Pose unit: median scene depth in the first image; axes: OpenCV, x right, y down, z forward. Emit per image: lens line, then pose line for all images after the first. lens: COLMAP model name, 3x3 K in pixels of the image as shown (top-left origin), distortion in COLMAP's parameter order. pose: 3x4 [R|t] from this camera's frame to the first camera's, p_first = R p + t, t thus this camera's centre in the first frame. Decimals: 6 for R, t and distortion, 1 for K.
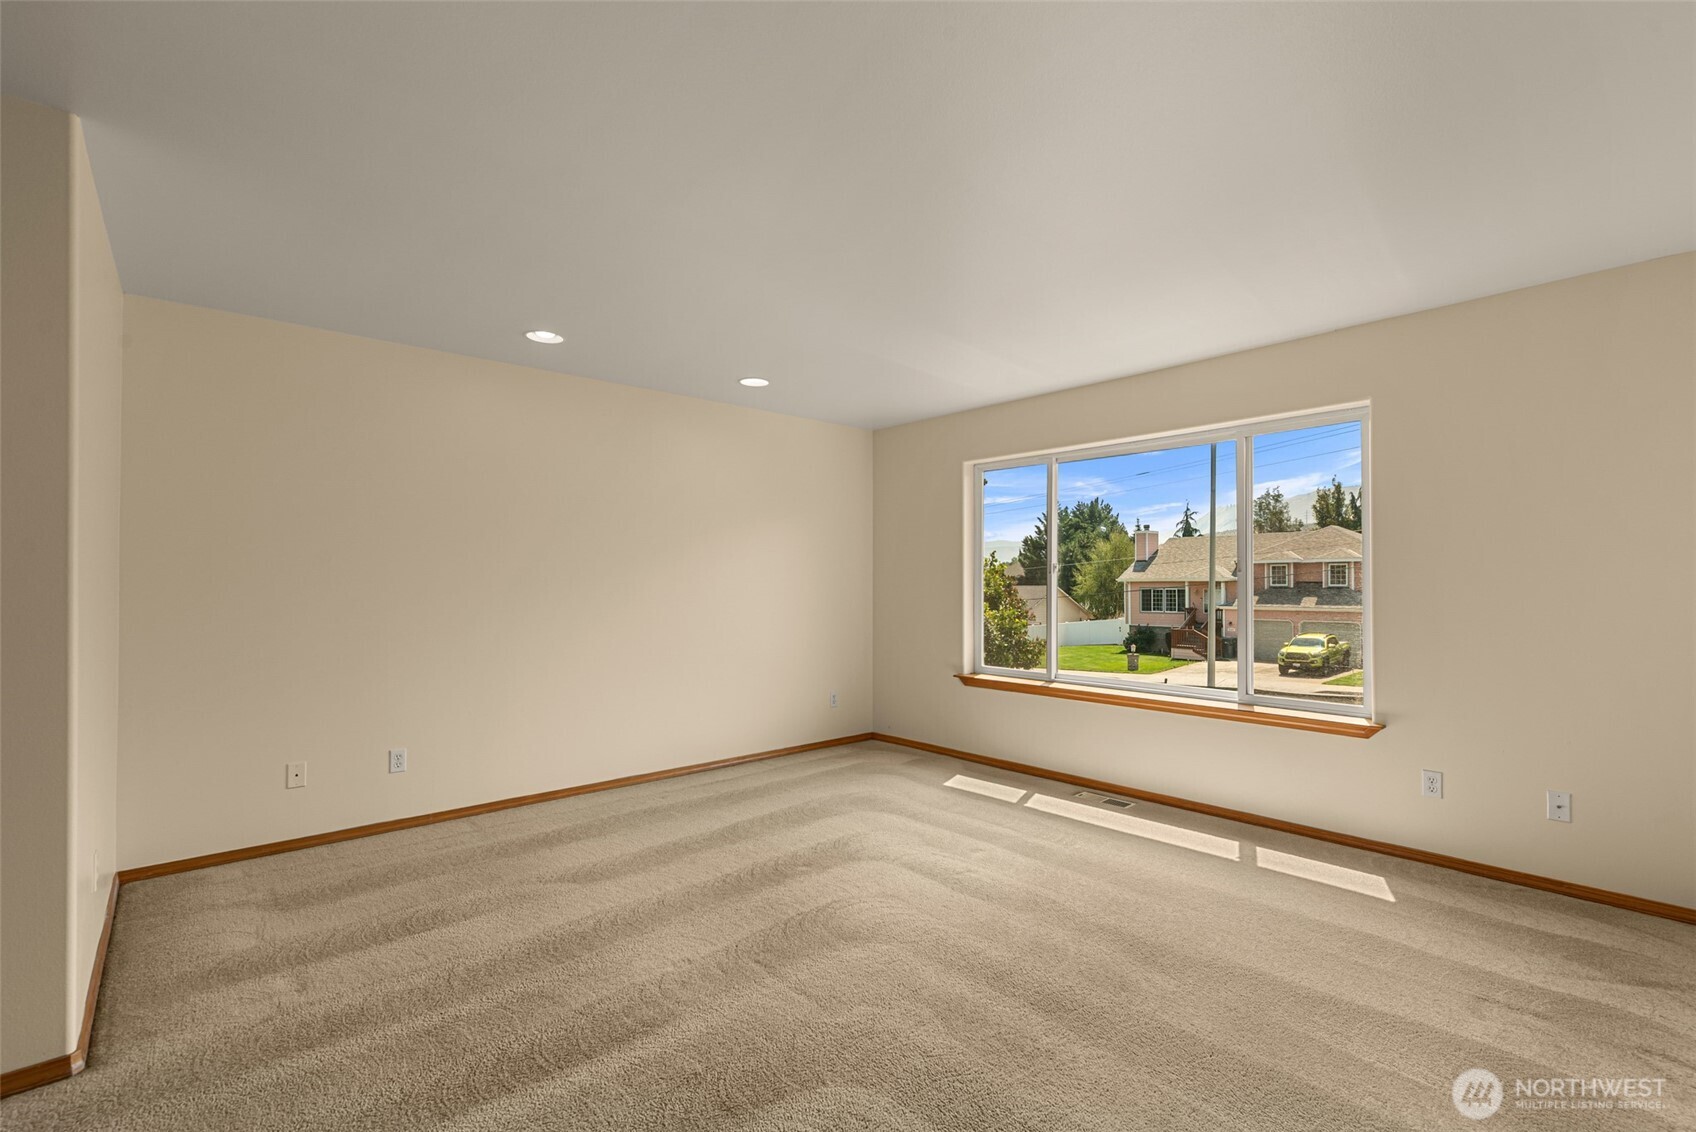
lens RADIAL K [[746.5, 0, 854.9], [0, 746.5, 574.5], [0, 0, 1]] dist [0.000906, -0.000051]
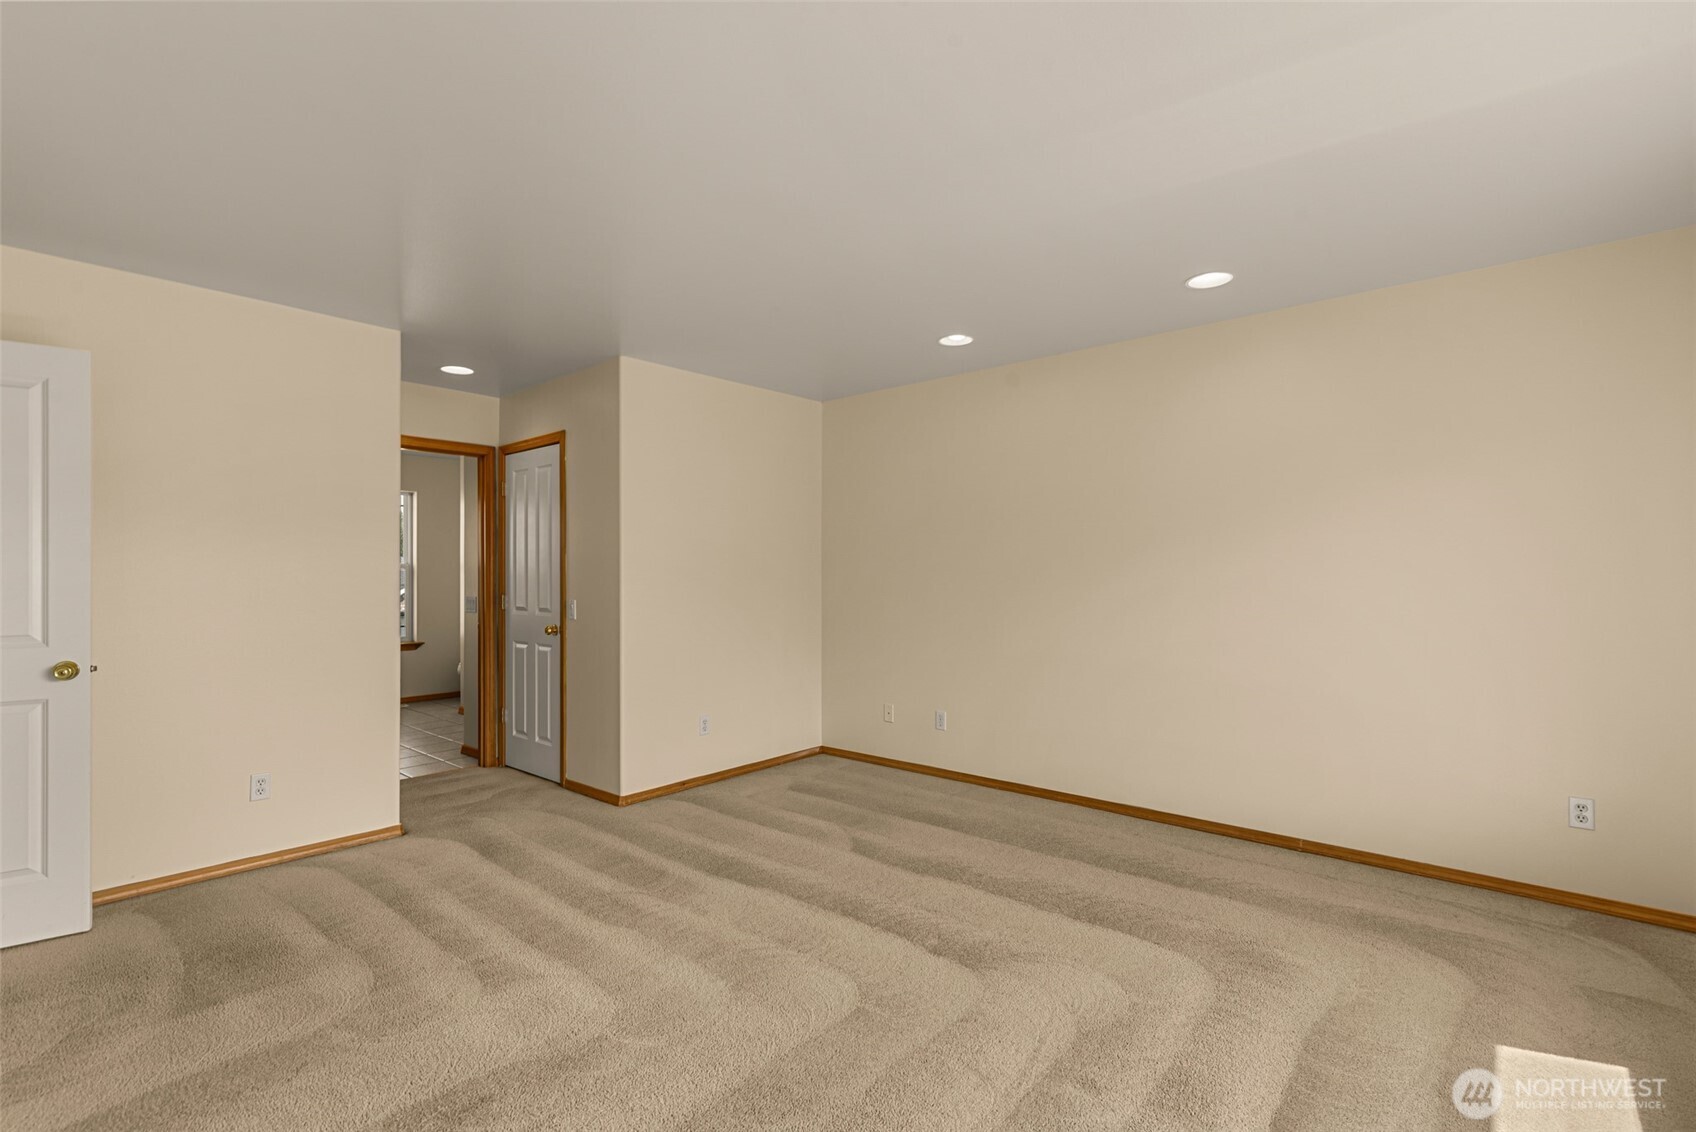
lens RADIAL K [[752.9, 0, 852.4], [0, 752.9, 582.7], [0, 0, 1]] dist [0.001367, 0.000504]
pose [[0.119423, 0.001311, -0.992843, 0.572544], [0.016219, 0.999863, 0.003271, 0.016557], [0.992711, -0.016493, 0.119386, 0.688319]]
